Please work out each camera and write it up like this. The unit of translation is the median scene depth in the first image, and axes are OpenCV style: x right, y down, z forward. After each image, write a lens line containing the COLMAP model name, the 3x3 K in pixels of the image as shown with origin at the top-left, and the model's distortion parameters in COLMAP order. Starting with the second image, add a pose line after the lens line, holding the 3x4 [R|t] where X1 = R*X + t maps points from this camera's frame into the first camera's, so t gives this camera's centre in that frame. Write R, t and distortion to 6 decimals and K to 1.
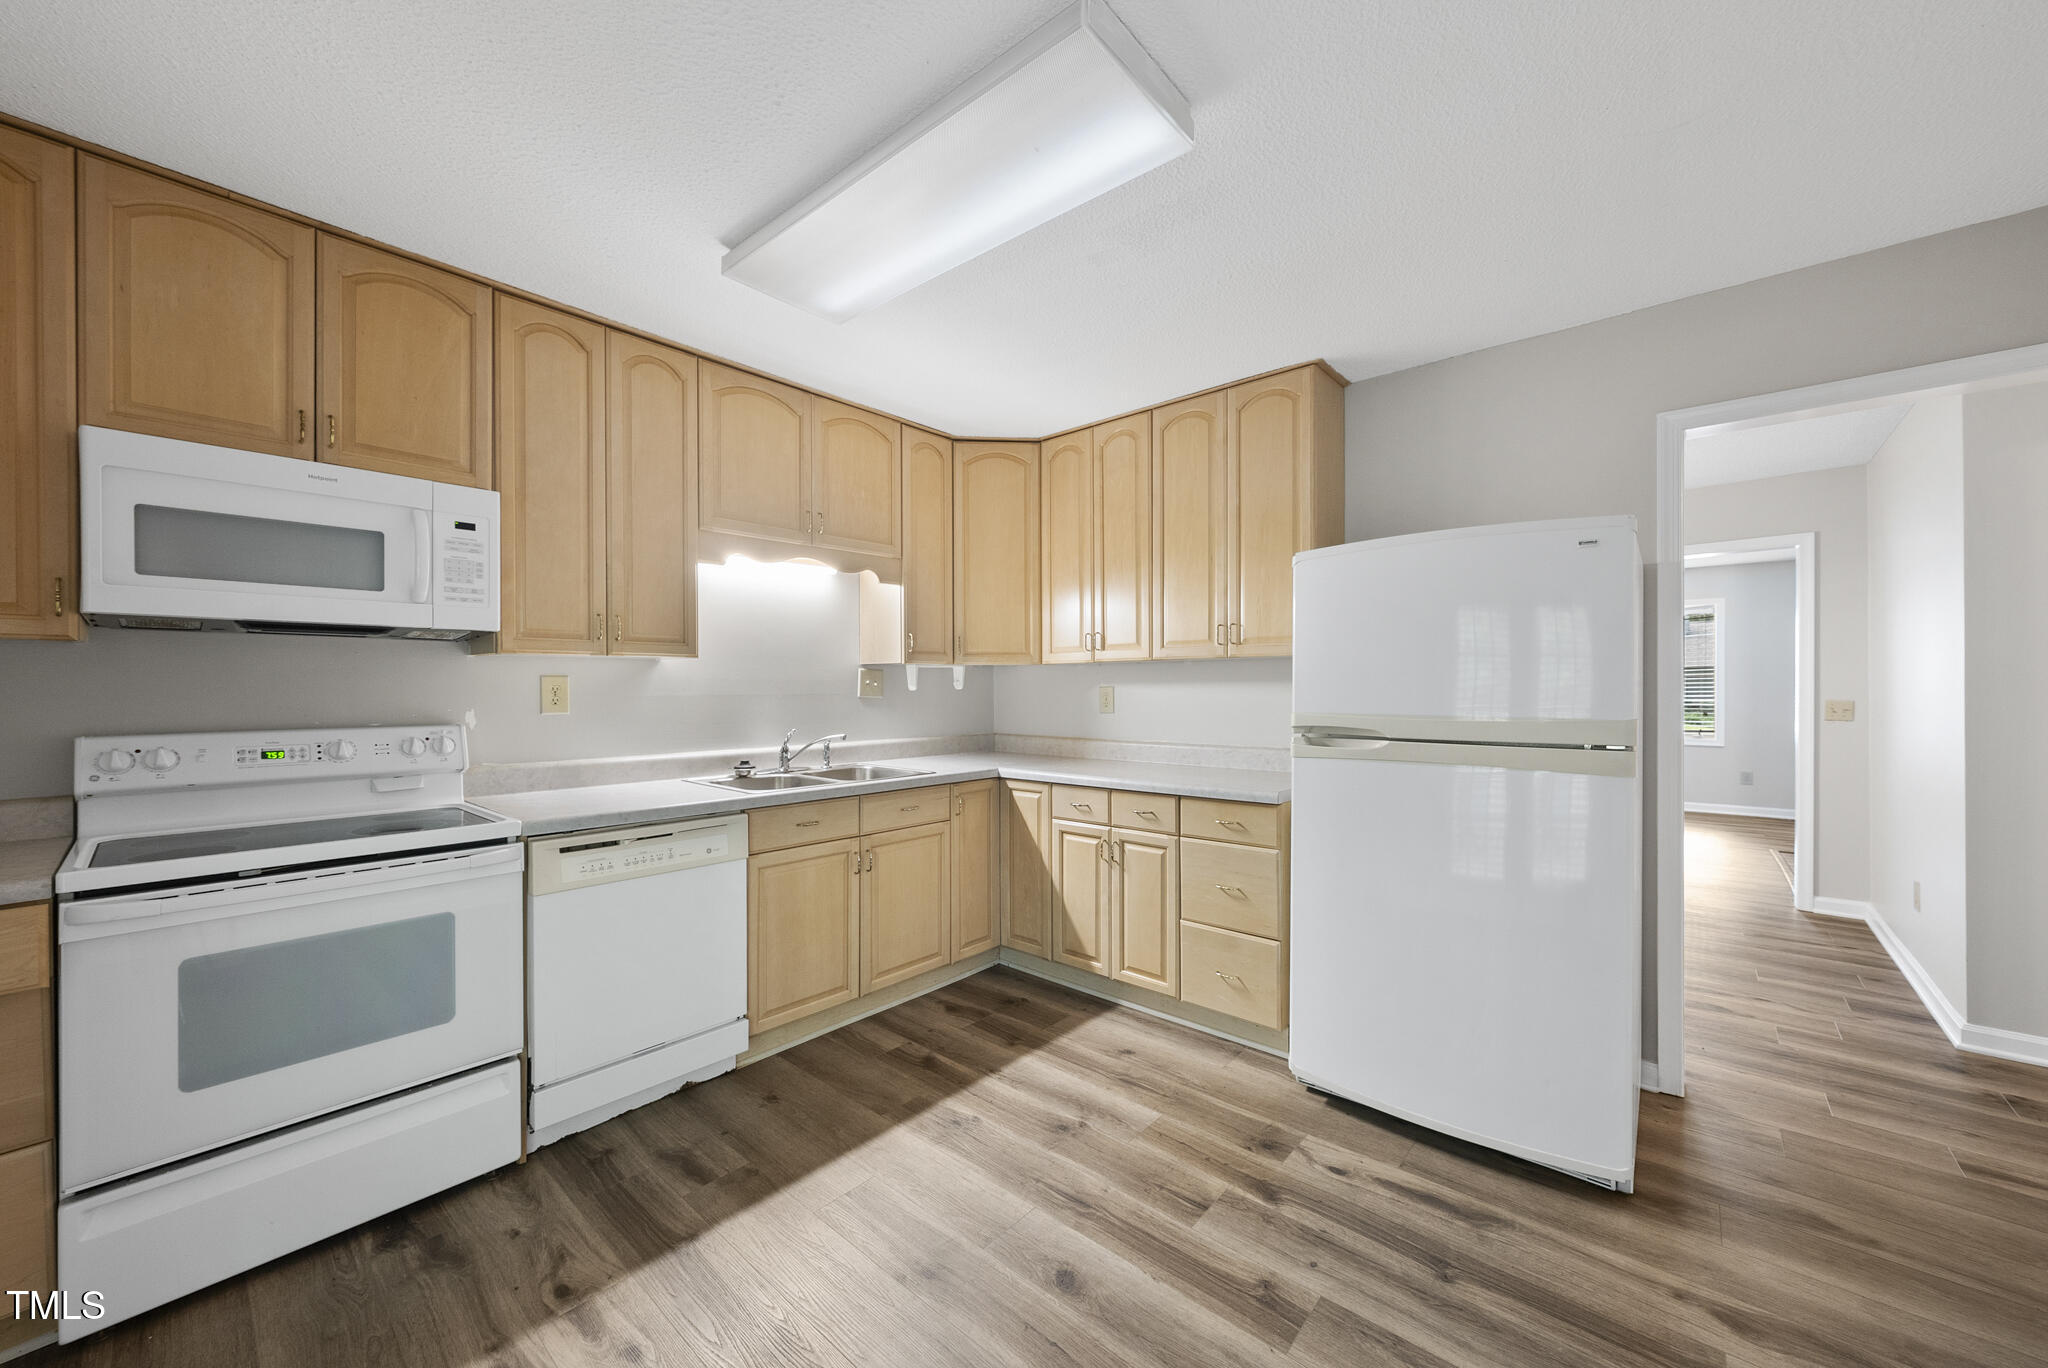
lens RADIAL K [[752.6, 0, 1027.5], [0, 752.6, 685.6], [0, 0, 1]] dist [-0.003290, 0.000660]
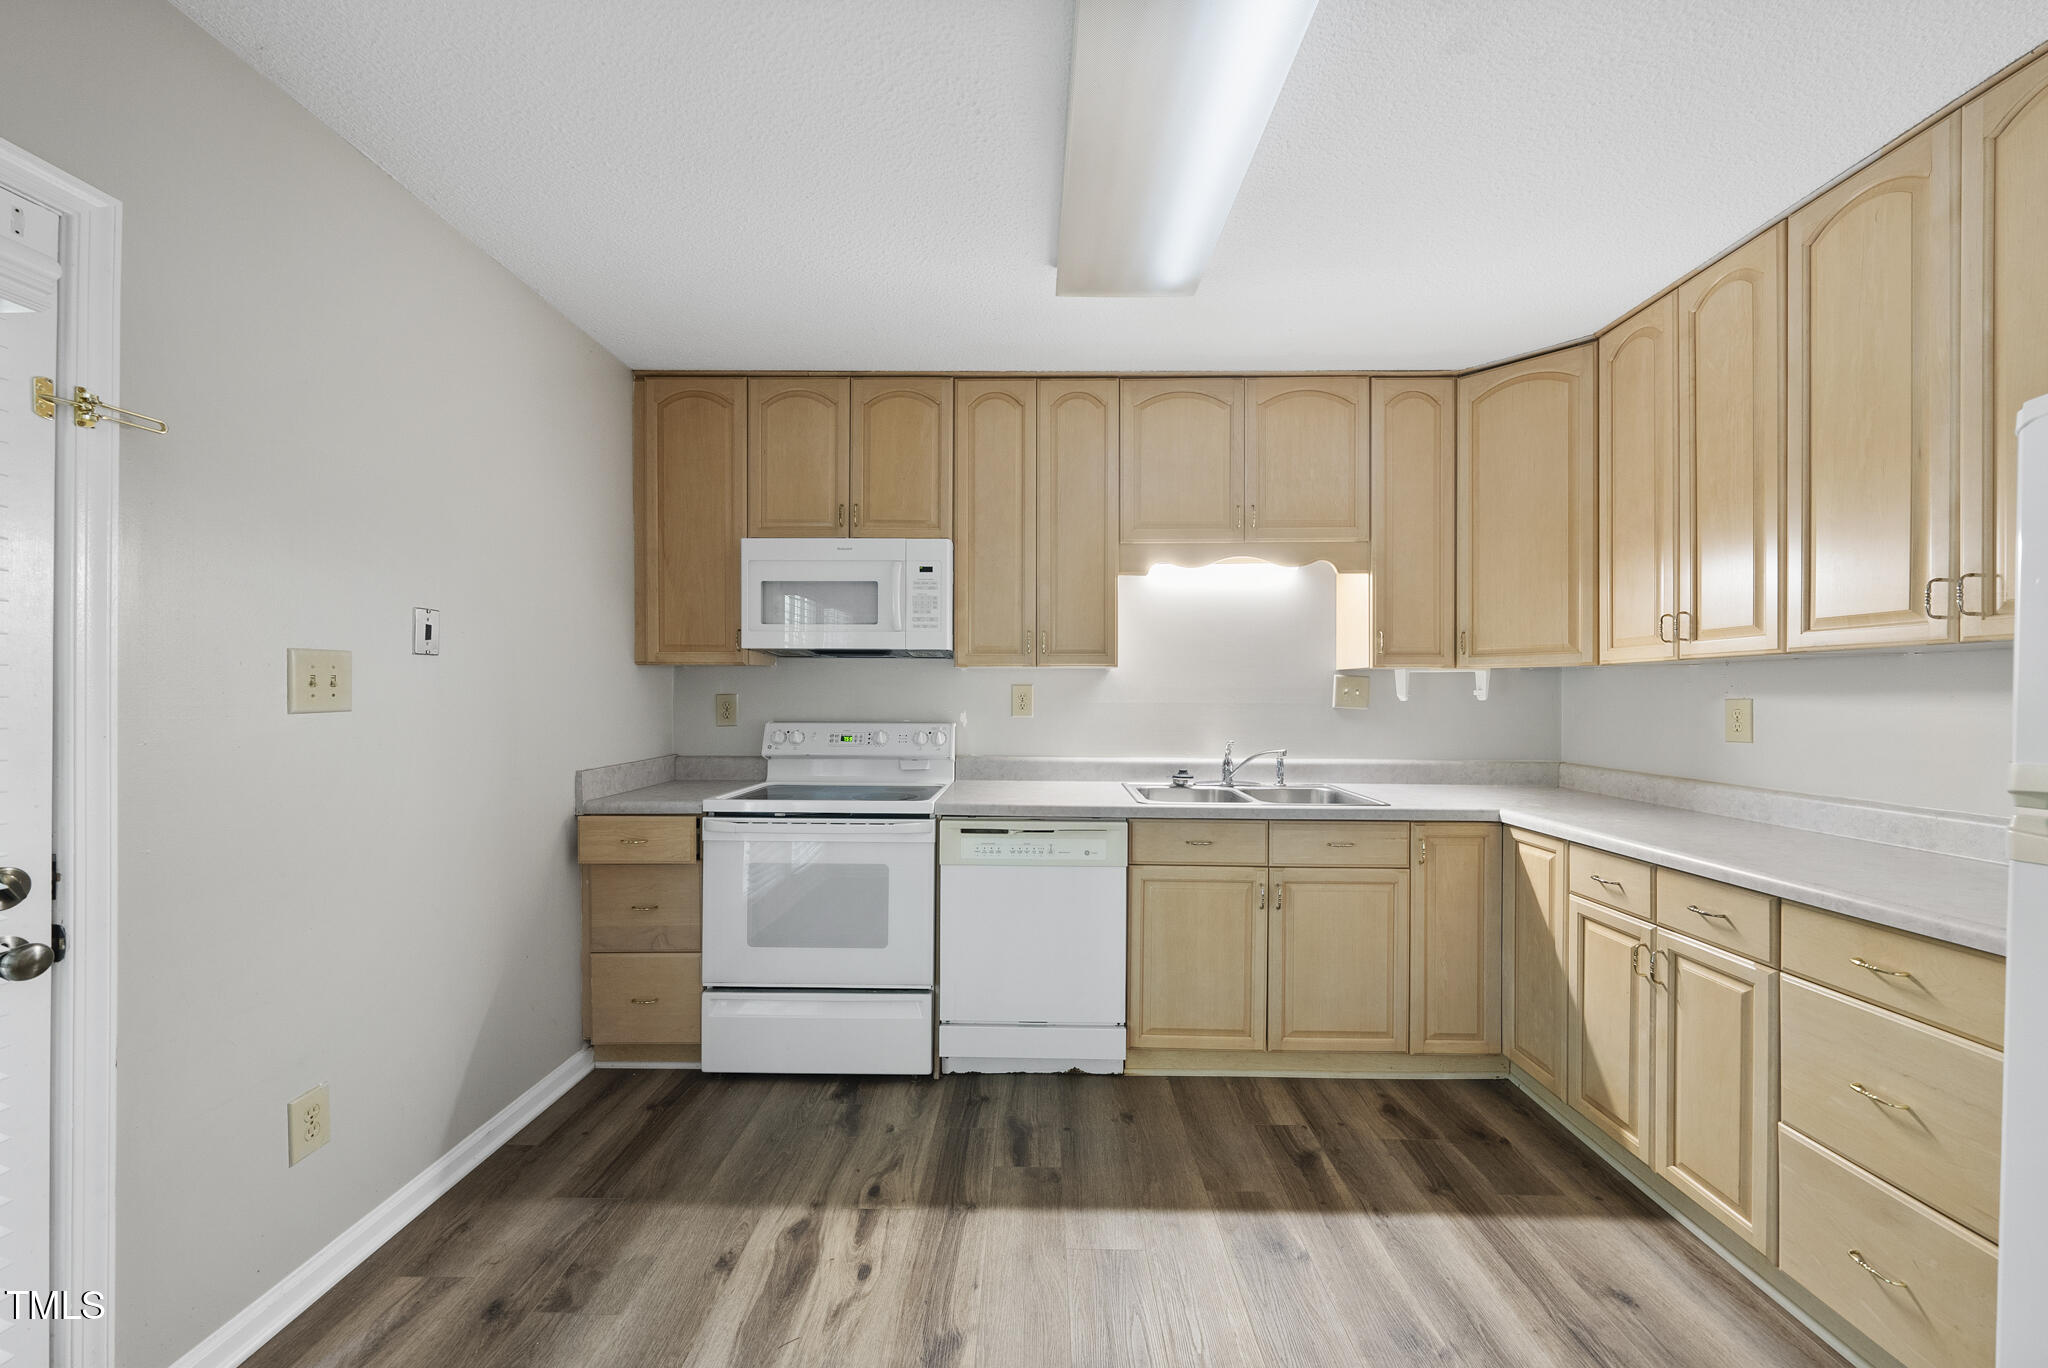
lens RADIAL K [[752.6, 0, 1030.1], [0, 752.6, 690.6], [0, 0, 1]] dist [-0.003290, 0.000660]
pose [[0.650782, 0.002373, -0.759261, 0.271850], [-0.005066, 0.999986, -0.001218, -0.002317], [0.759248, 0.004639, 0.650785, 0.229106]]
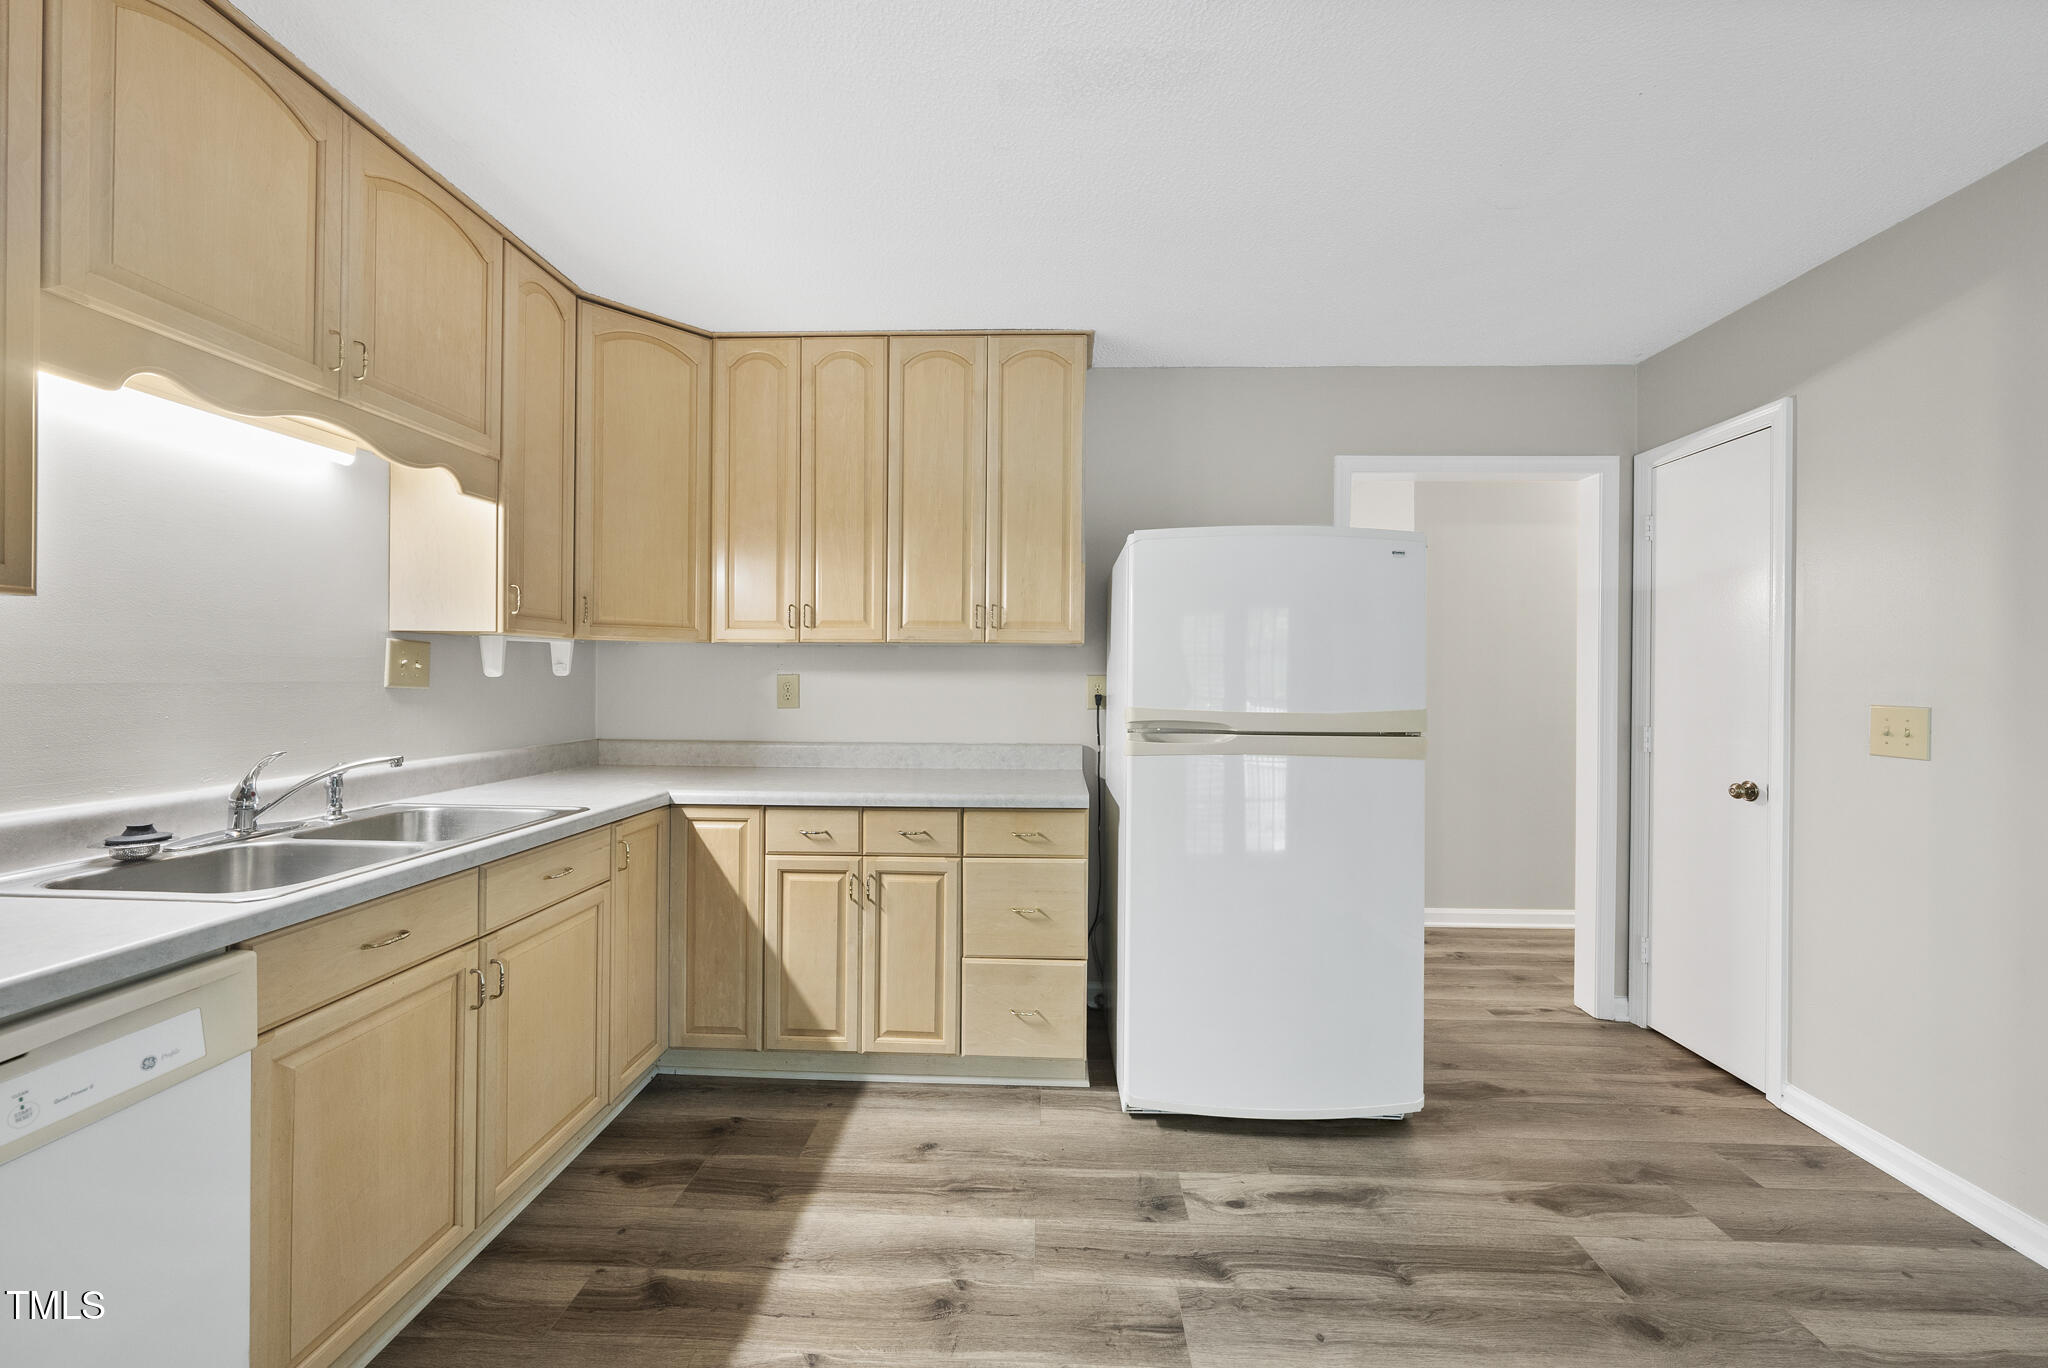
lens RADIAL K [[752.6, 0, 1035.6], [0, 752.6, 671.3], [0, 0, 1]] dist [-0.003290, 0.000660]
pose [[0.775332, 0.012886, 0.631423, -0.268112], [-0.012490, 0.999909, -0.005070, -0.000623], [-0.631431, -0.003956, 0.775422, 0.320929]]
